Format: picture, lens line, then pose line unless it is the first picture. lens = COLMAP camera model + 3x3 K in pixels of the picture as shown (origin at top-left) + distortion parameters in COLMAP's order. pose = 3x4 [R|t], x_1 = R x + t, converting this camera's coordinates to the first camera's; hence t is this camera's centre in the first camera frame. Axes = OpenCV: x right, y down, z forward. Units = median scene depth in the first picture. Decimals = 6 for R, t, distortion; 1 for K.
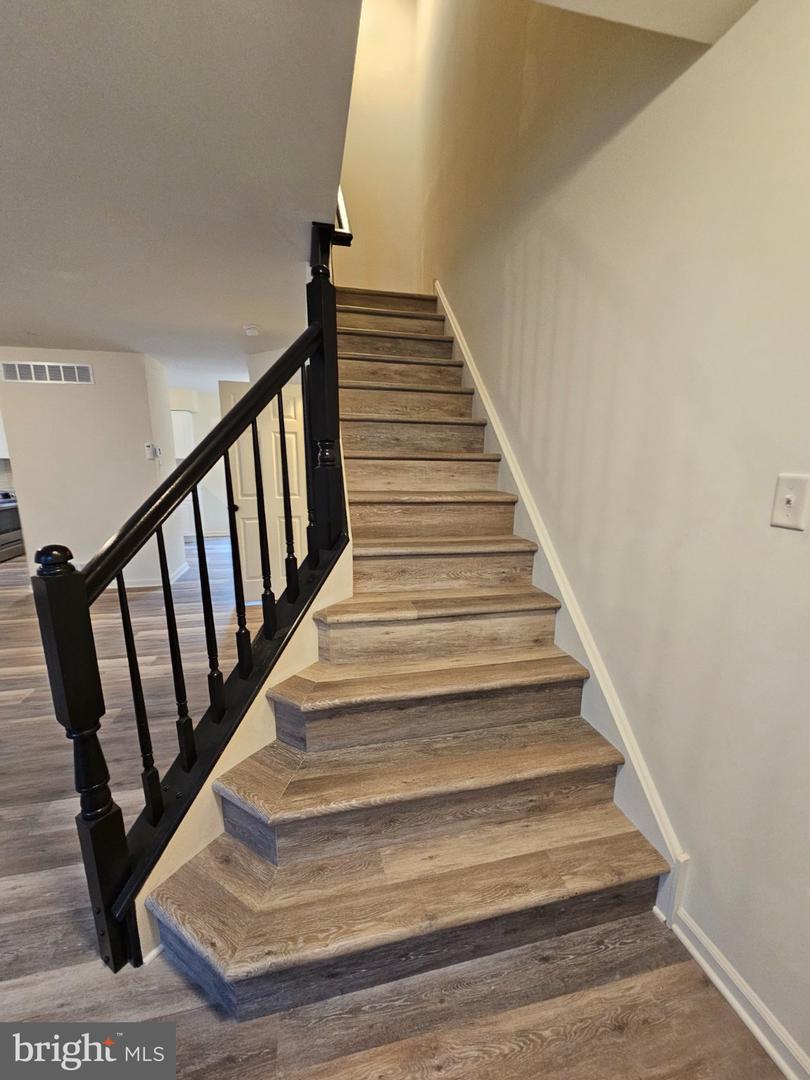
lens RADIAL K [[435.0, 0, 407.7], [0, 435.0, 569.1], [0, 0, 1]] dist [-0.001944, -0.000195]
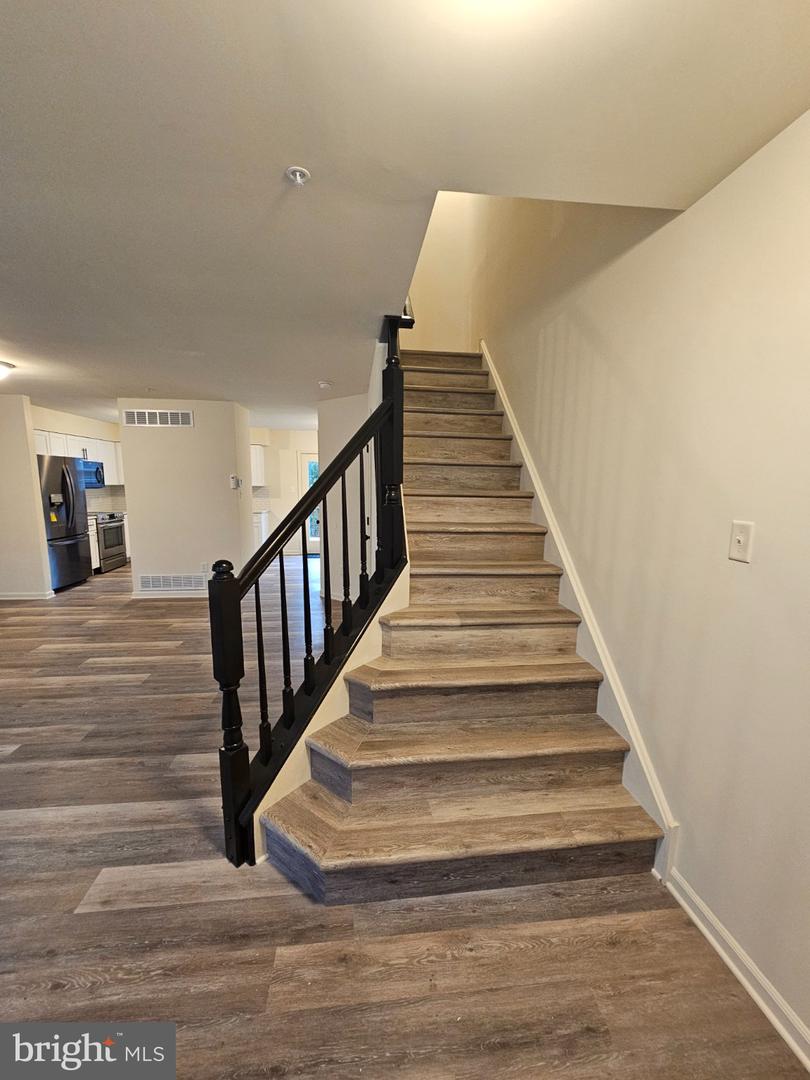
lens RADIAL K [[444.3, 0, 403.8], [0, 444.3, 551.3], [0, 0, 1]] dist [-0.000899, -0.000141]
pose [[0.994328, 0.022773, -0.103886, -0.015201], [-0.032145, 0.995472, -0.089455, 0.025733], [0.101379, 0.092287, 0.990558, -0.371014]]
